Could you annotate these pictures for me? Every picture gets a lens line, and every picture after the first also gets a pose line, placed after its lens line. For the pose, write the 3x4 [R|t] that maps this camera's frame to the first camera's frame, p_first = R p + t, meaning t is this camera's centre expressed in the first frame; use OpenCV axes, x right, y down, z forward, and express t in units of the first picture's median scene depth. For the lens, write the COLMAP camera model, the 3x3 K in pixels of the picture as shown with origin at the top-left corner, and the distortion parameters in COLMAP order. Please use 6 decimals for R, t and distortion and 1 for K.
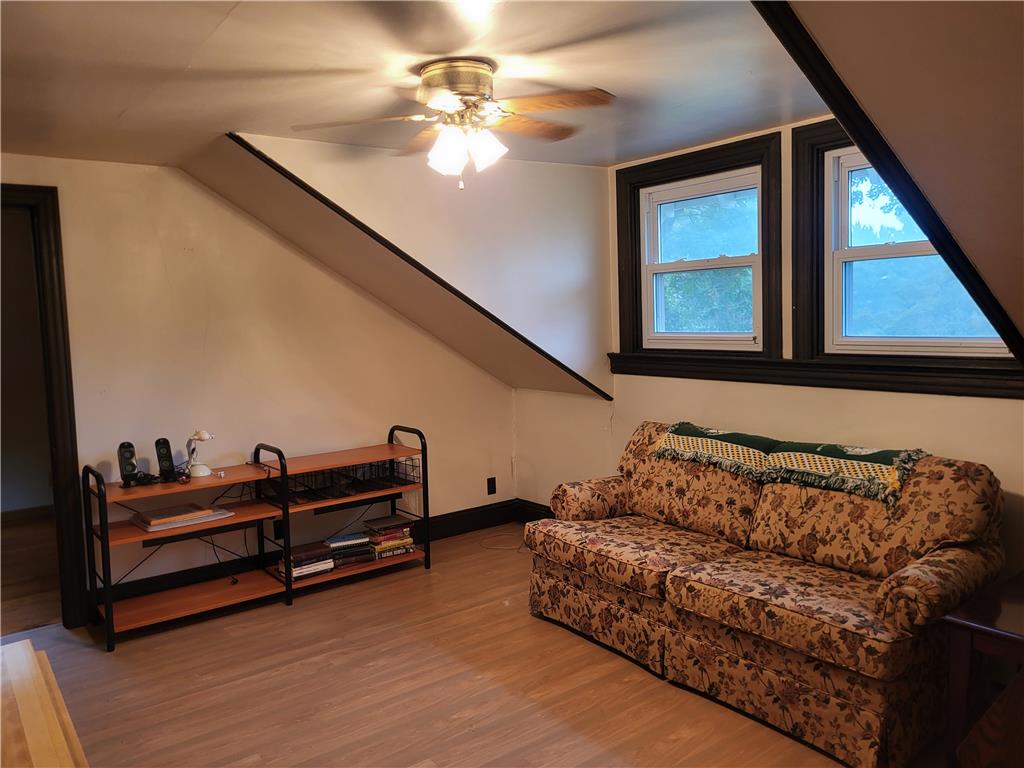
lens RADIAL K [[785.4, 0, 474.0], [0, 785.4, 381.1], [0, 0, 1]] dist [0.080032, -0.131657]
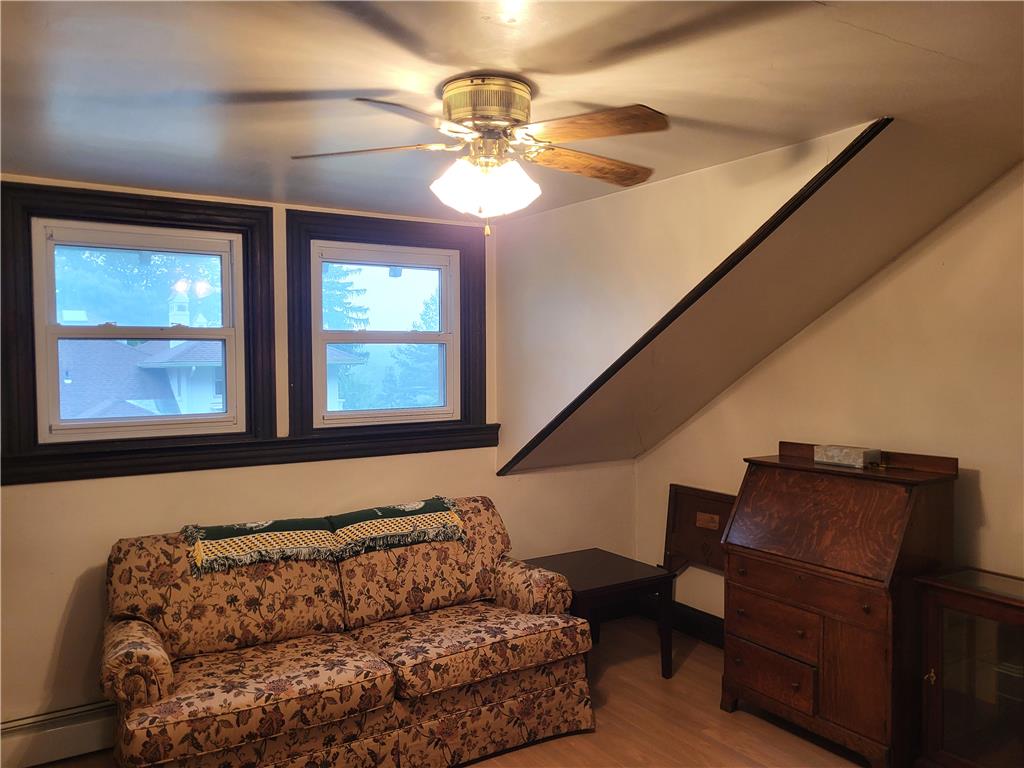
lens RADIAL K [[772.1, 0, 512.0], [0, 772.1, 384.0], [0, 0, 1]] dist [0.002865, 0.001287]
pose [[0.051043, 0.006976, 0.998672, -0.624776], [0.102275, 0.994682, -0.012175, -0.060539], [-0.993446, 0.102761, 0.050058, 0.760892]]
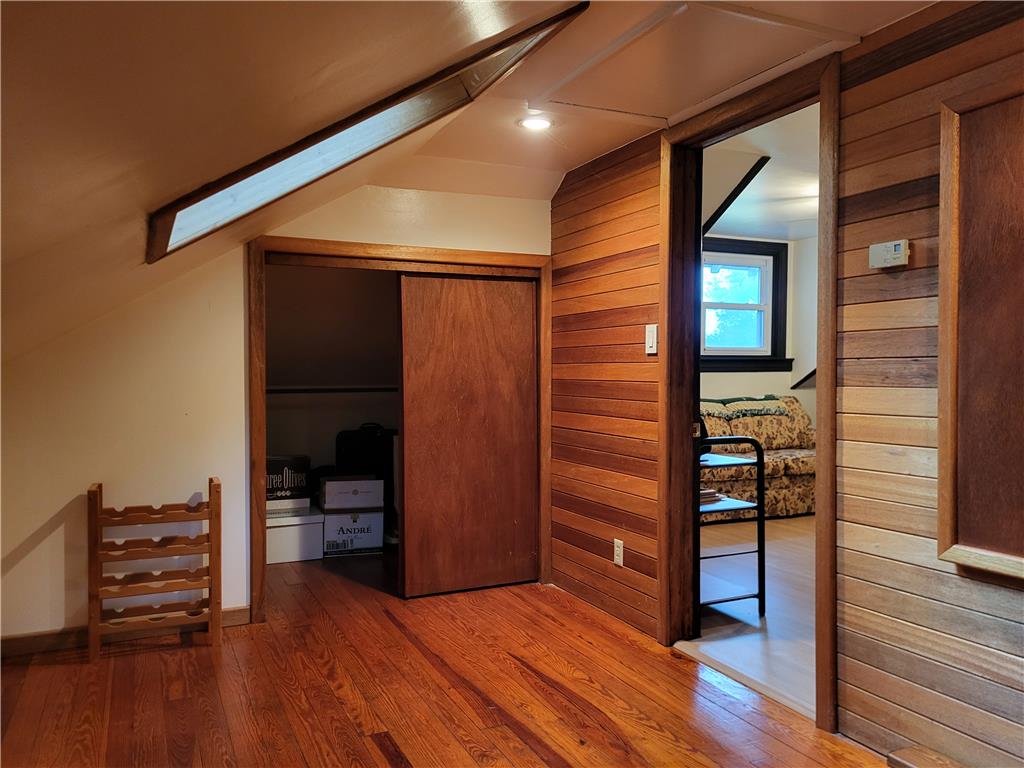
lens RADIAL K [[785.4, 0, 474.0], [0, 785.4, 381.1], [0, 0, 1]] dist [0.080032, -0.131657]
pose [[0.214837, 0.013494, 0.976557, -1.734048], [0.086233, 0.995737, -0.032729, 0.047115], [-0.972835, 0.091243, 0.212758, 1.260168]]
